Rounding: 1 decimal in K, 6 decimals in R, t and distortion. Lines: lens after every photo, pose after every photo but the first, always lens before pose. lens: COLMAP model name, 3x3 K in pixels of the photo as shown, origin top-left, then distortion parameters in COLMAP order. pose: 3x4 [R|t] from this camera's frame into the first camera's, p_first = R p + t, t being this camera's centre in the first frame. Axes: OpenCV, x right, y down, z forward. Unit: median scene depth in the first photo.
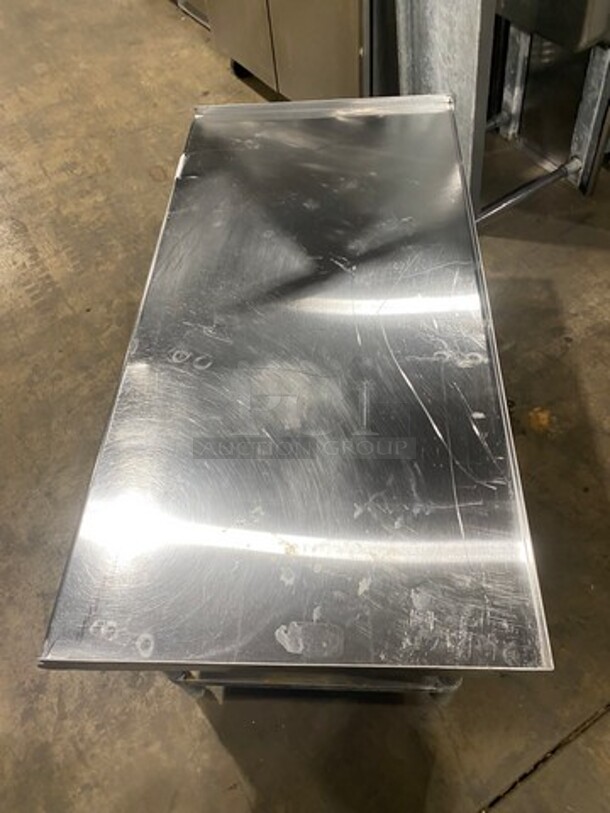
lens RADIAL K [[614.6, 0, 305.0], [0, 614.6, 406.5], [0, 0, 1]] dist [0.007967, 0.002882]
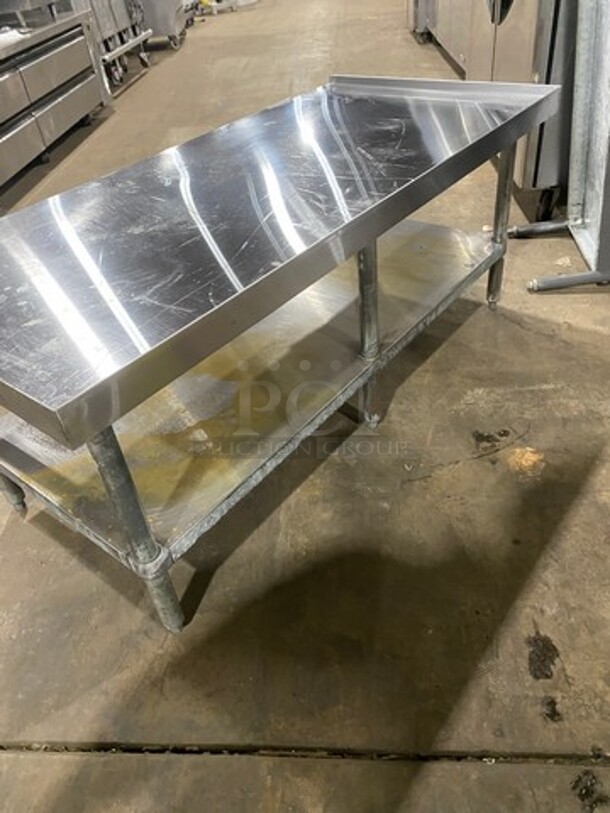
lens RADIAL K [[604.2, 0, 305.0], [0, 604.2, 406.5], [0, 0, 1]] dist [0.007522, -0.004361]
pose [[0.818336, 0.360660, -0.447495, 0.518282], [-0.445826, 0.889715, -0.098216, 0.176932], [0.362720, 0.279878, 0.888877, 0.212883]]
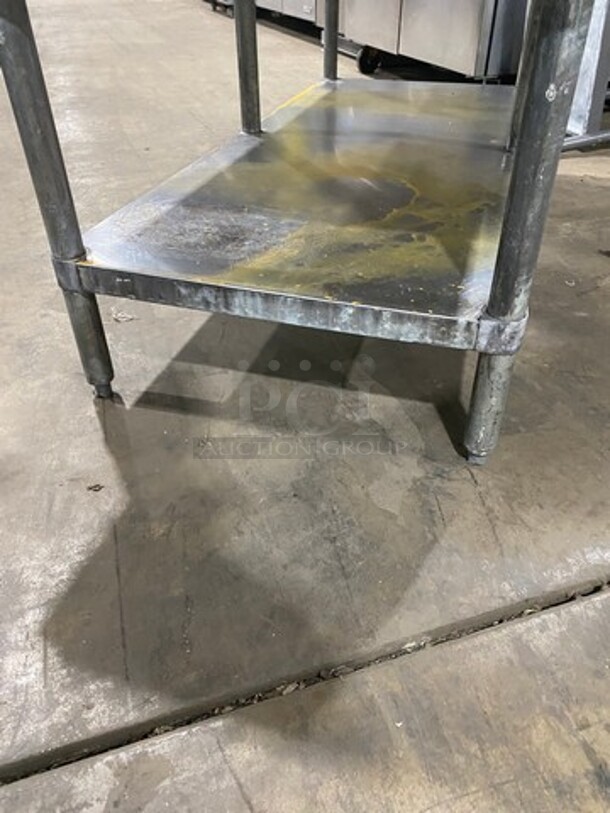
lens RADIAL K [[604.2, 0, 305.0], [0, 604.2, 406.5], [0, 0, 1]] dist [0.007522, -0.004361]
pose [[0.968400, 0.202970, -0.144926, 0.113482], [-0.235398, 0.935838, -0.262289, 0.514233], [0.082391, 0.288116, 0.954044, 0.357200]]
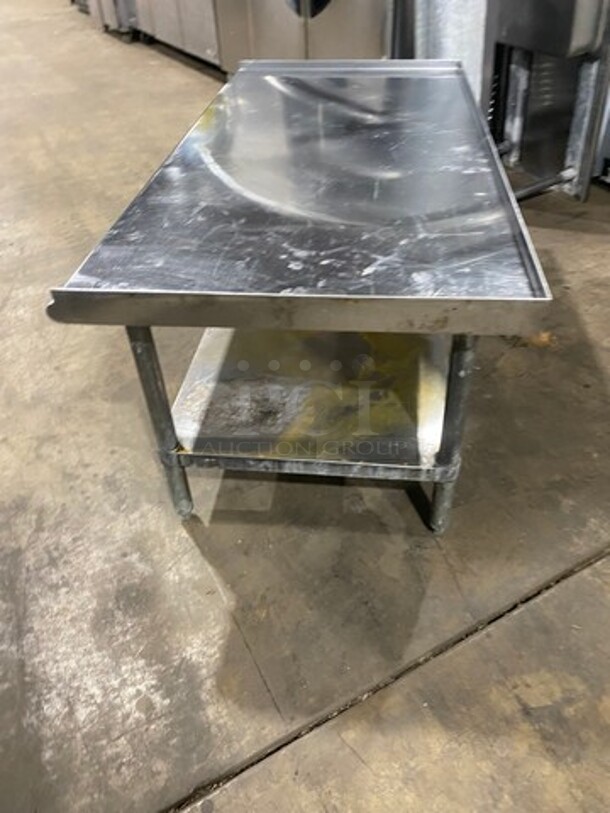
lens RADIAL K [[610.4, 0, 307.0], [0, 610.4, 400.1], [0, 0, 1]] dist [0.005352, 0.000669]
pose [[0.997063, 0.075211, -0.014420, 0.013861], [-0.076478, 0.968155, -0.238383, 0.432271], [-0.003968, 0.238786, 0.971064, 0.031695]]
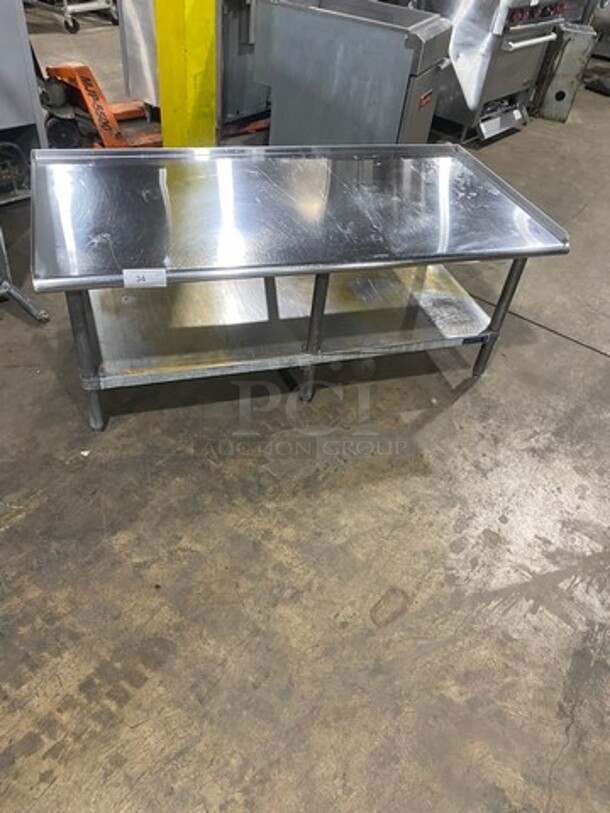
lens RADIAL K [[604.2, 0, 305.0], [0, 604.2, 406.5], [0, 0, 1]] dist [0.007522, -0.004361]
pose [[-0.344317, -0.613245, 0.710898, -1.031263], [0.714579, 0.319951, 0.622100, -0.705888], [-0.608952, 0.722193, 0.328047, 0.703580]]
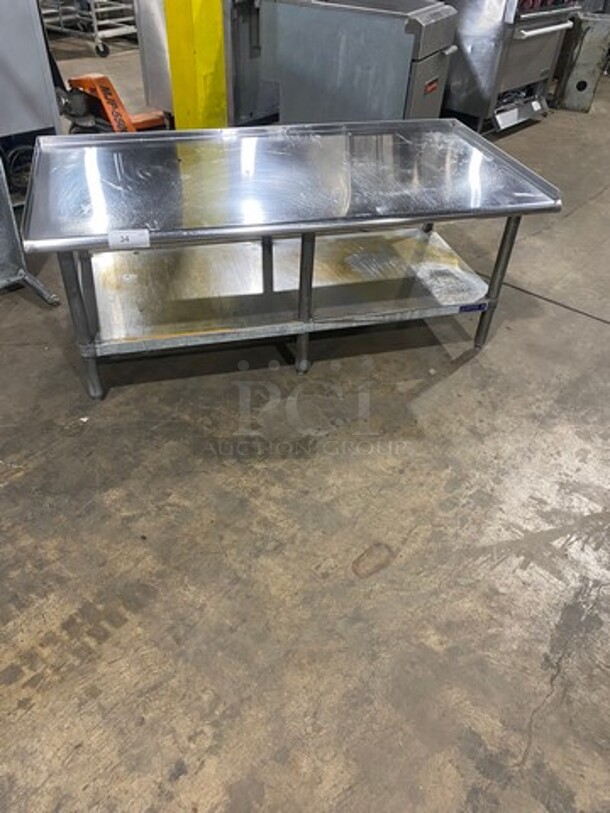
lens RADIAL K [[603.8, 0, 296.7], [0, 603.8, 409.1], [0, 0, 1]] dist [0.007161, -0.003606]
pose [[-0.291354, -0.585337, 0.756633, -1.132791], [0.768115, 0.328295, 0.549747, -0.607502], [-0.570186, 0.741352, 0.353956, 0.721119]]
